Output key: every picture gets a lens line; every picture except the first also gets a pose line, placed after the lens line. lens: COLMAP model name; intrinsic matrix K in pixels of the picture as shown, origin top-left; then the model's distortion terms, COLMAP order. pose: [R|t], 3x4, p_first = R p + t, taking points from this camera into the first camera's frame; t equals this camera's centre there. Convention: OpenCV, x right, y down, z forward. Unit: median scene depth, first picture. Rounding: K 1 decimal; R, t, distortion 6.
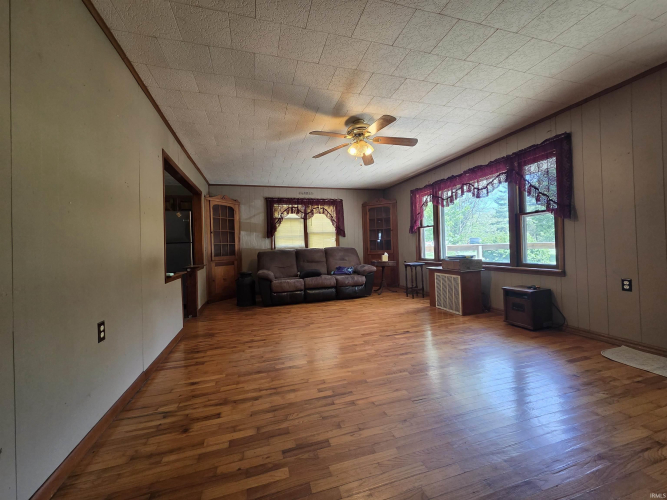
lens RADIAL K [[271.8, 0, 334.8], [0, 271.8, 247.6], [0, 0, 1]] dist [0.001642, -0.000054]
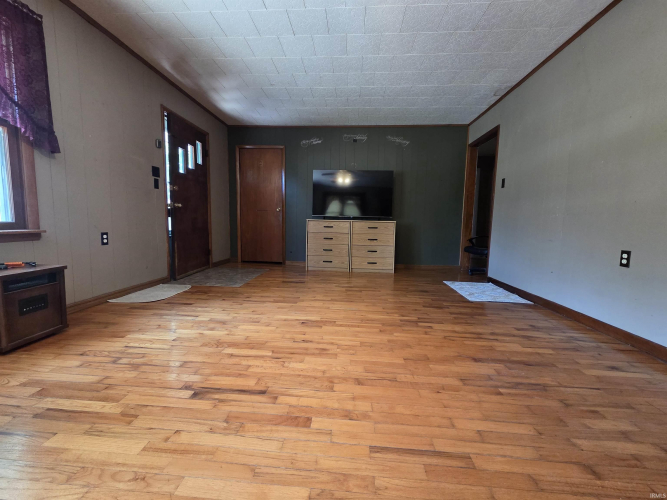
lens RADIAL K [[271.8, 0, 331.5], [0, 271.8, 246.5], [0, 0, 1]] dist [0.001642, -0.000054]
pose [[-0.932035, -0.022456, 0.361672, -0.066280], [0.009463, 0.996229, 0.086241, 0.103791], [-0.362245, 0.083803, -0.928308, 1.916380]]
